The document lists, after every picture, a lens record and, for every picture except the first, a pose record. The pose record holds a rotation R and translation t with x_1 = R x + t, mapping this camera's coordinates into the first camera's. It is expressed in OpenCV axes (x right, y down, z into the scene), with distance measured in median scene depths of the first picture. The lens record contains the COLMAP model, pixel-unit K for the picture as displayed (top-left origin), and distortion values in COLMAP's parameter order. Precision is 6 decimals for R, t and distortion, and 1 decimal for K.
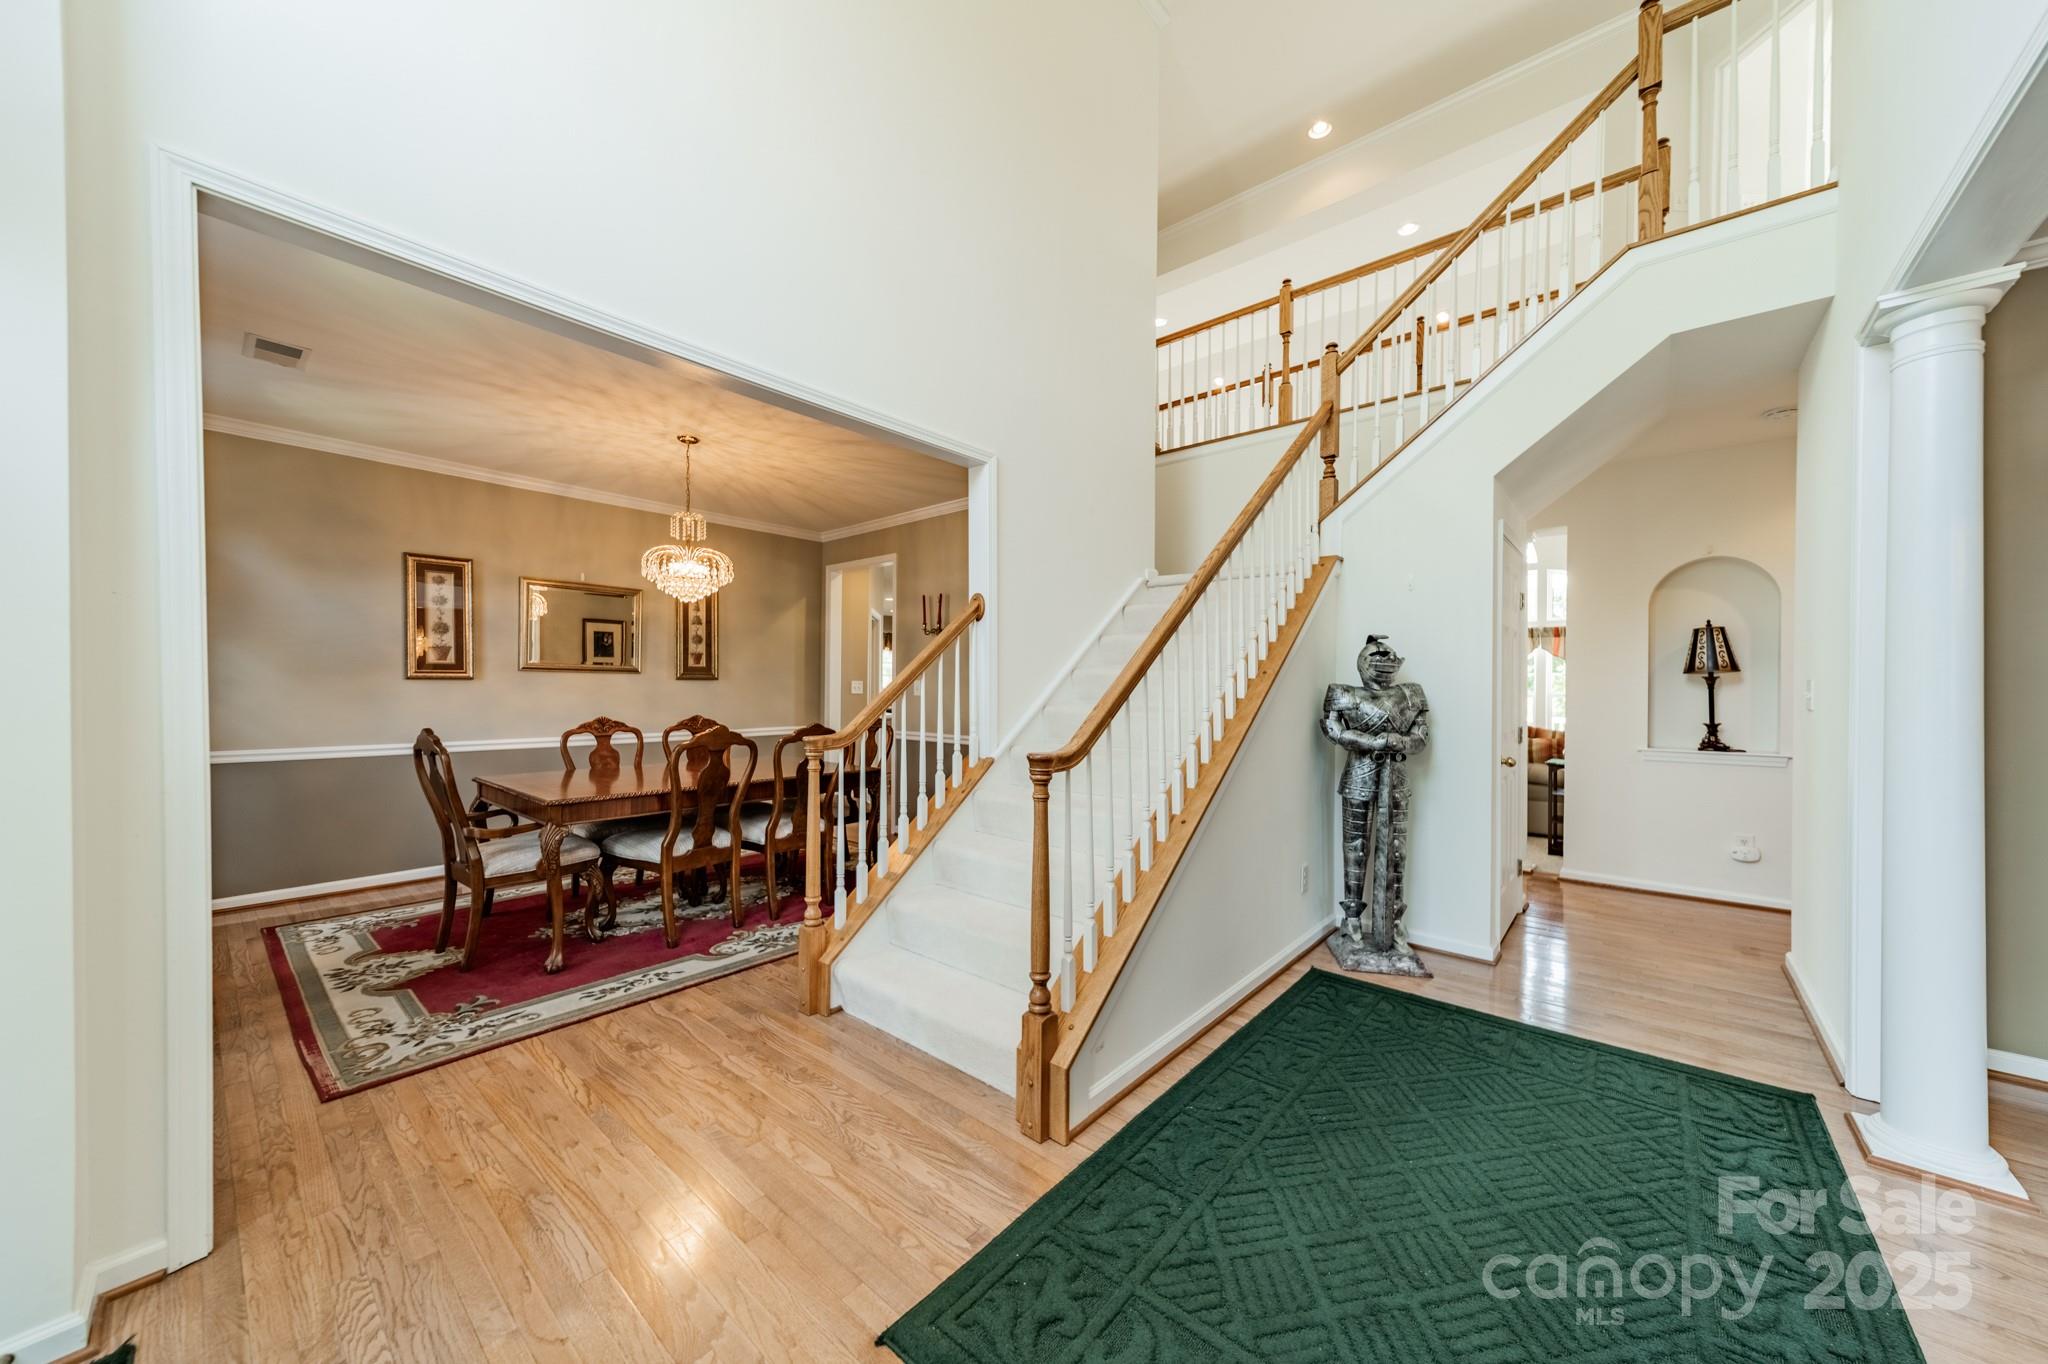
lens RADIAL K [[713.4, 0, 1032.3], [0, 713.4, 689.8], [0, 0, 1]] dist [0.002188, -0.000144]
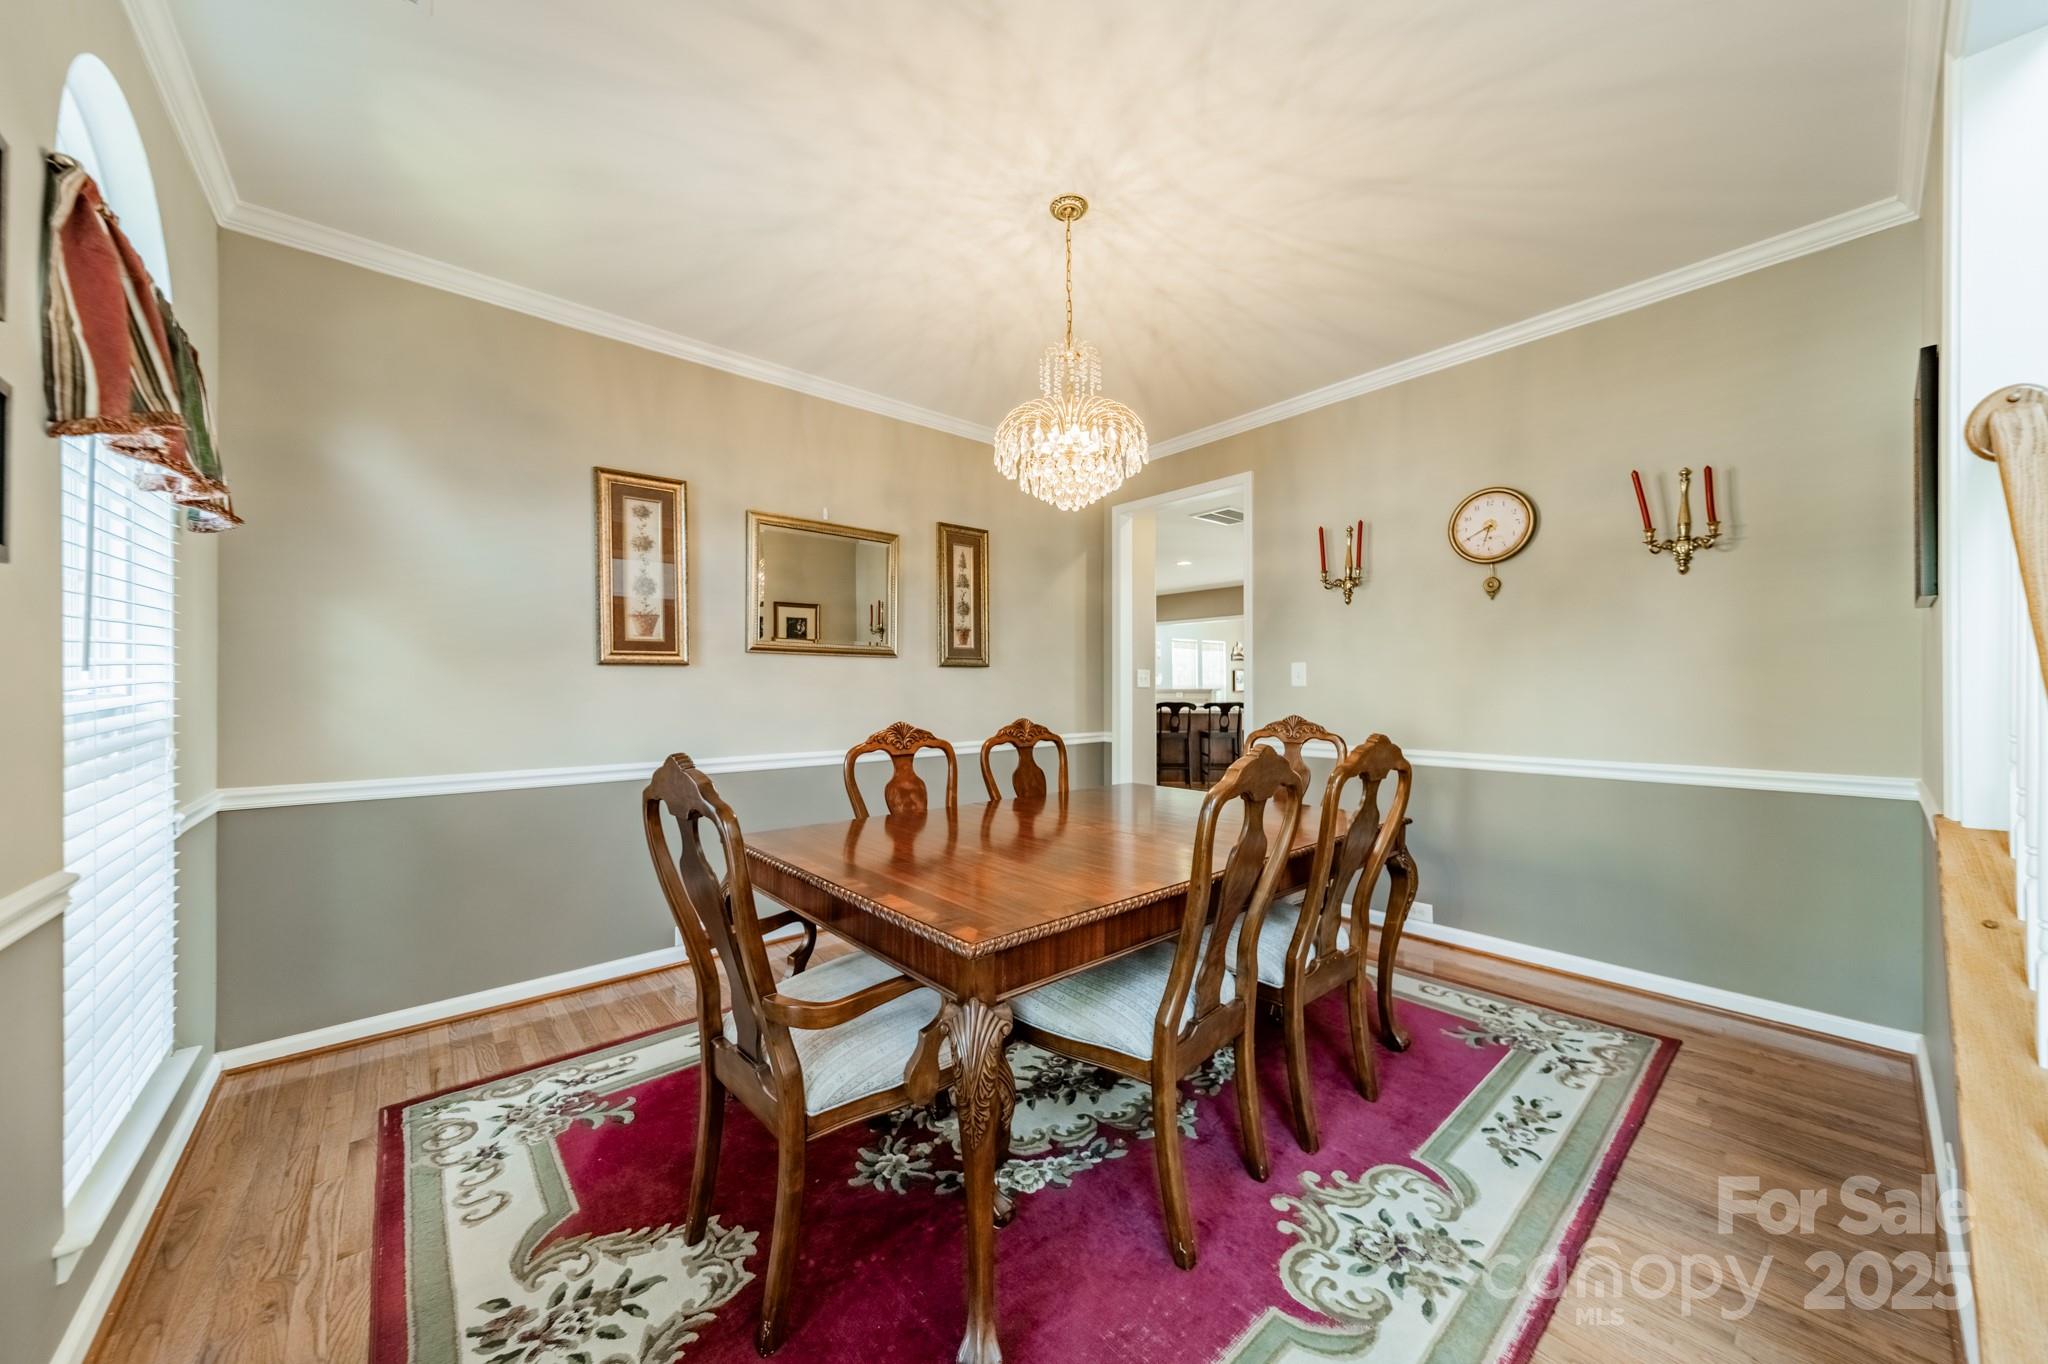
lens RADIAL K [[718.7, 0, 1023.9], [0, 718.7, 686.1], [0, 0, 1]] dist [0.005947, -0.000001]
pose [[0.987938, -0.011498, -0.154422, -0.457622], [0.010571, 0.999921, -0.006819, 0.014505], [0.154488, 0.005105, 0.987981, 0.481466]]
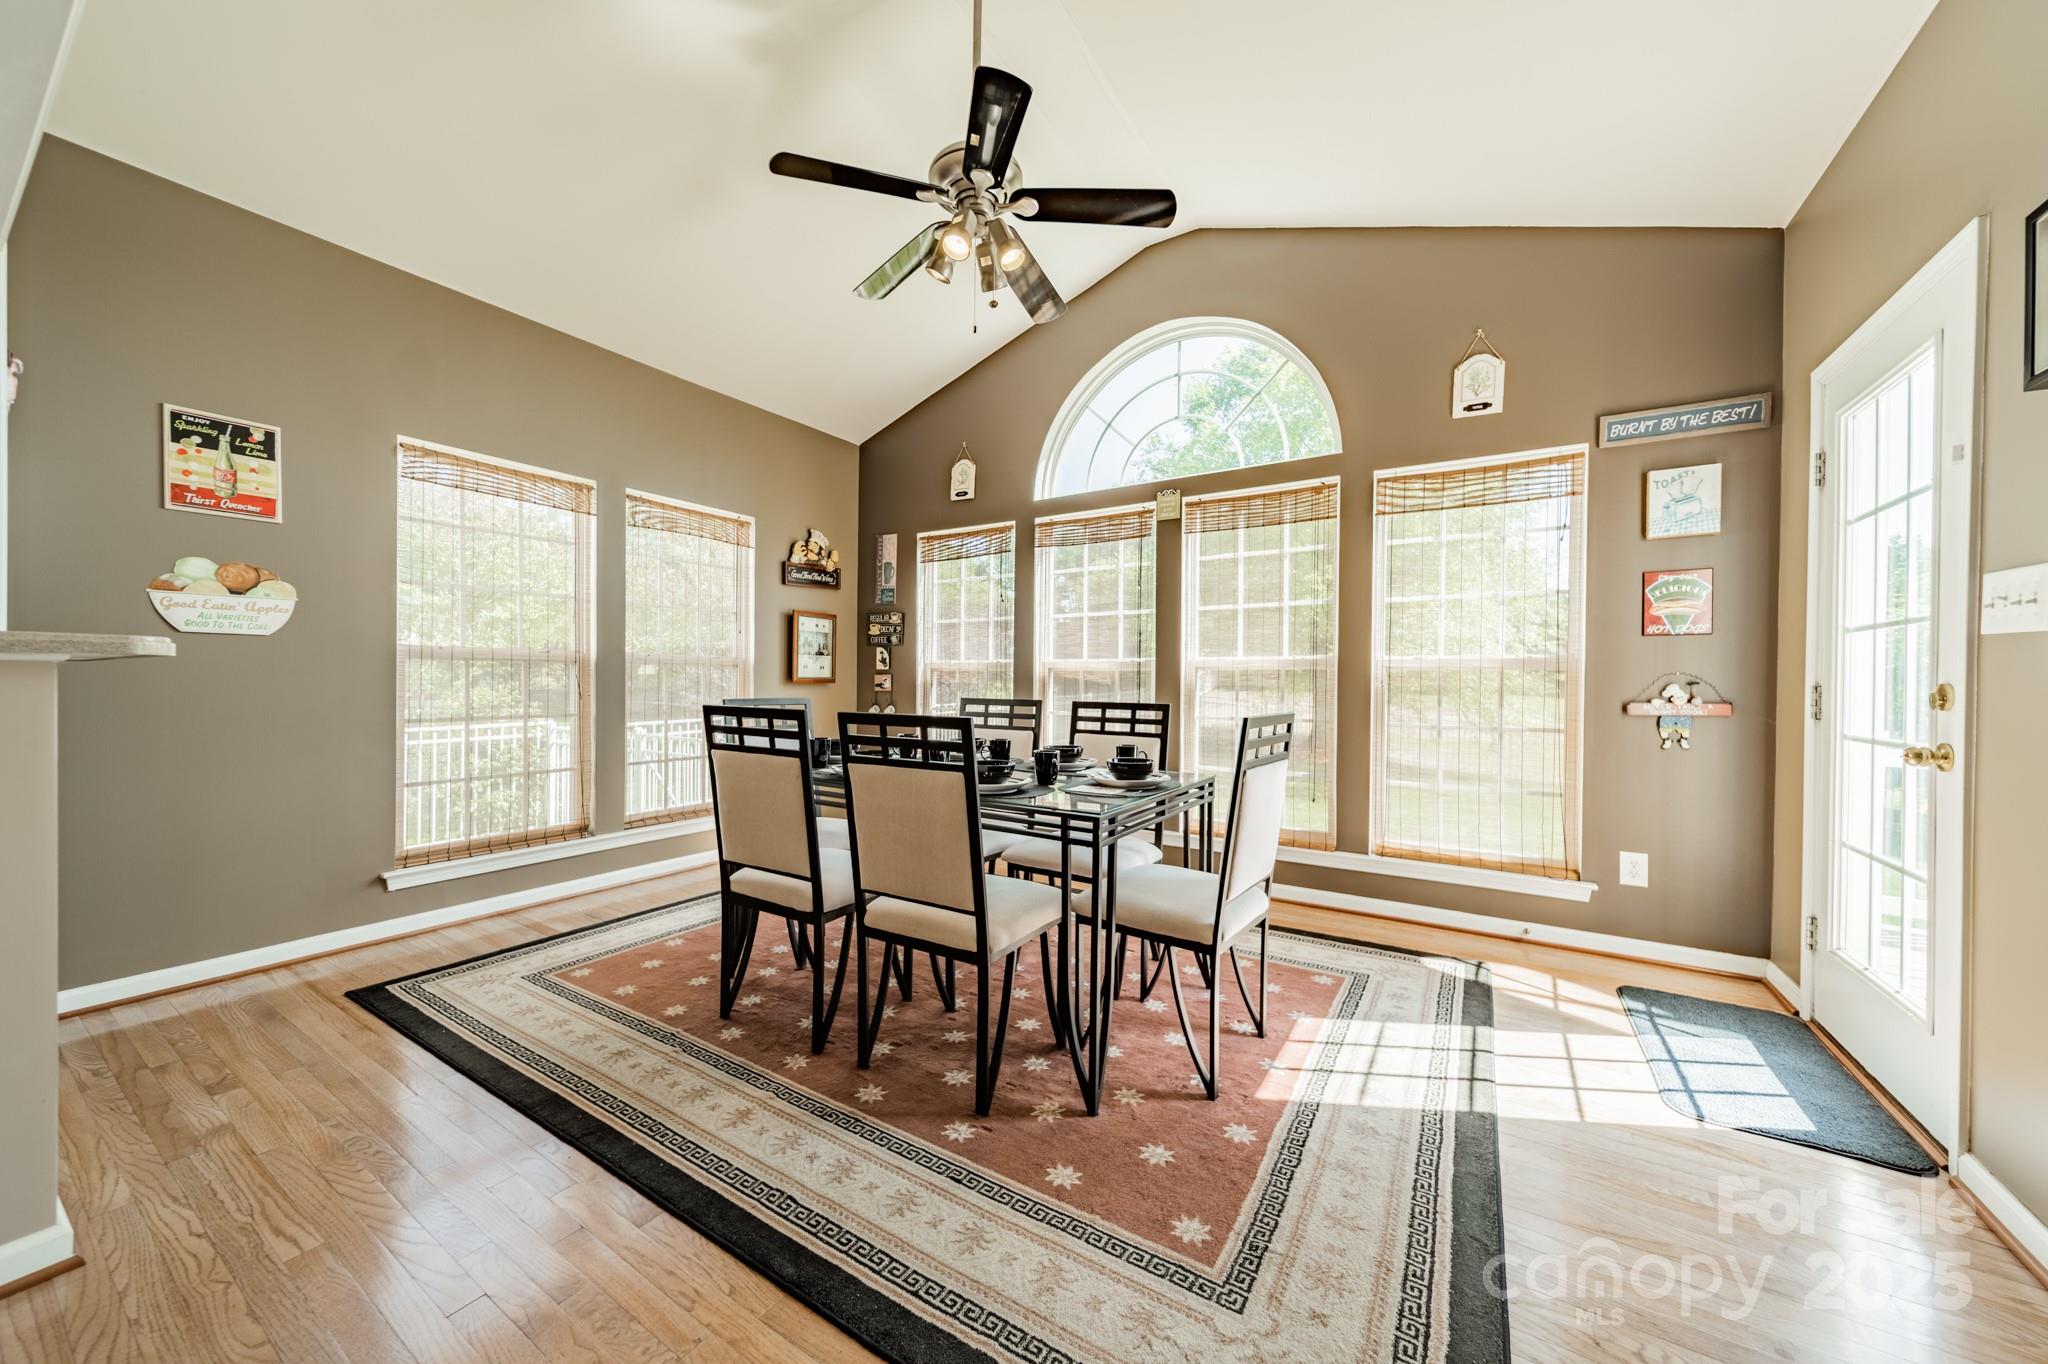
lens RADIAL K [[718.7, 0, 1023.9], [0, 718.7, 686.1], [0, 0, 1]] dist [0.005947, -0.000001]
pose [[0.991087, 0.002416, 0.133193, 0.217270], [-0.002908, 0.999990, 0.003500, 0.032234], [-0.133183, -0.003856, 0.991084, 2.887950]]
